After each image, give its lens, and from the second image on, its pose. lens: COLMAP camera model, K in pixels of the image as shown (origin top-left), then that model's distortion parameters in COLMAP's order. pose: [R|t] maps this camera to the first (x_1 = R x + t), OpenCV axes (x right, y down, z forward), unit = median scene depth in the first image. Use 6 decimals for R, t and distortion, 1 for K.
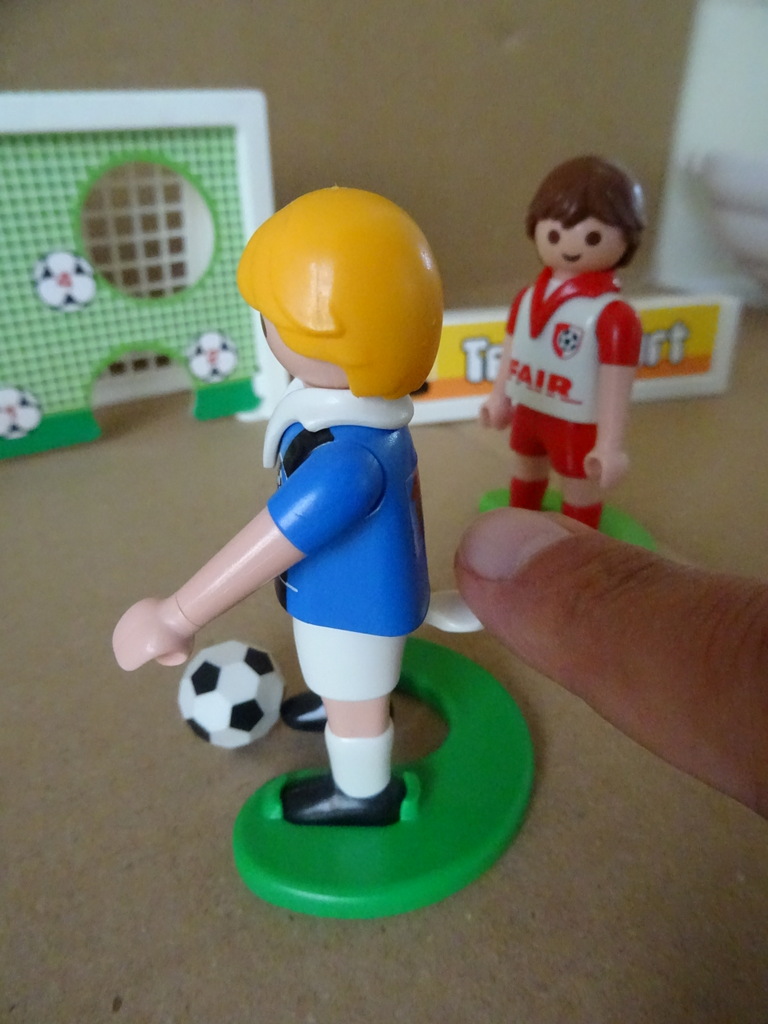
lens RADIAL K [[730.9, 0, 384.0], [0, 730.9, 512.0], [0, 0, 1]] dist [0.000331, -0.001527]
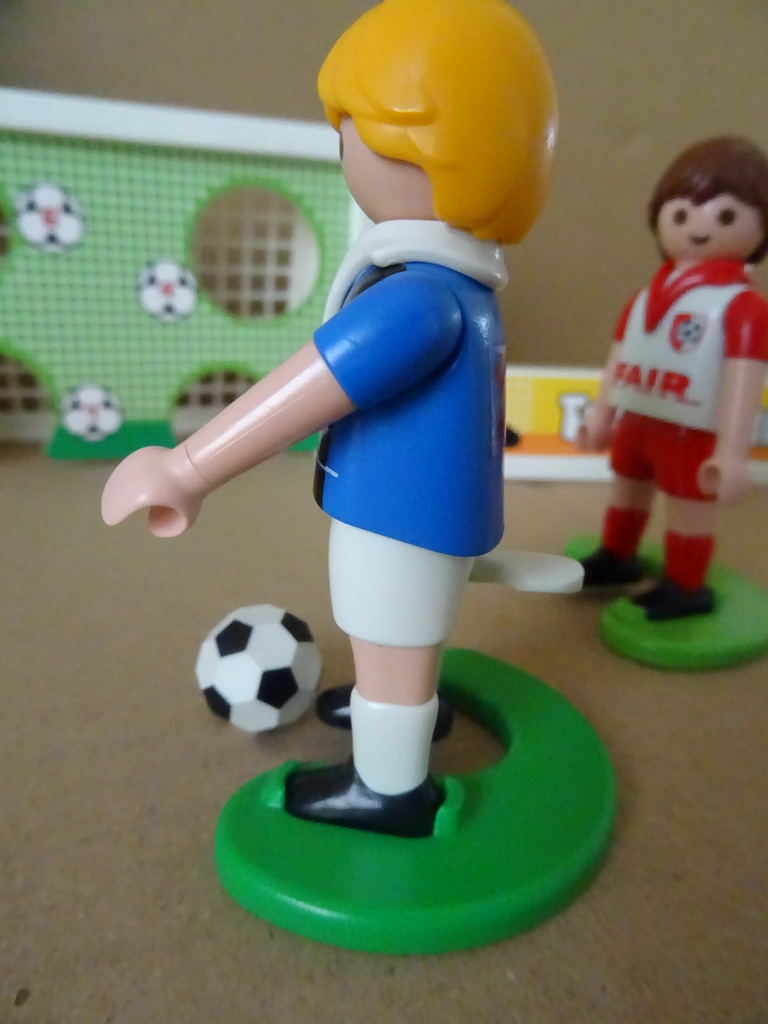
lens RADIAL K [[729.3, 0, 384.0], [0, 729.3, 512.0], [0, 0, 1]] dist [-0.003806, -0.008731]
pose [[0.986767, 0.111912, -0.117332, 0.016983], [-0.130131, 0.978286, -0.161316, 0.160413], [0.096731, 0.174449, 0.979903, 0.140998]]
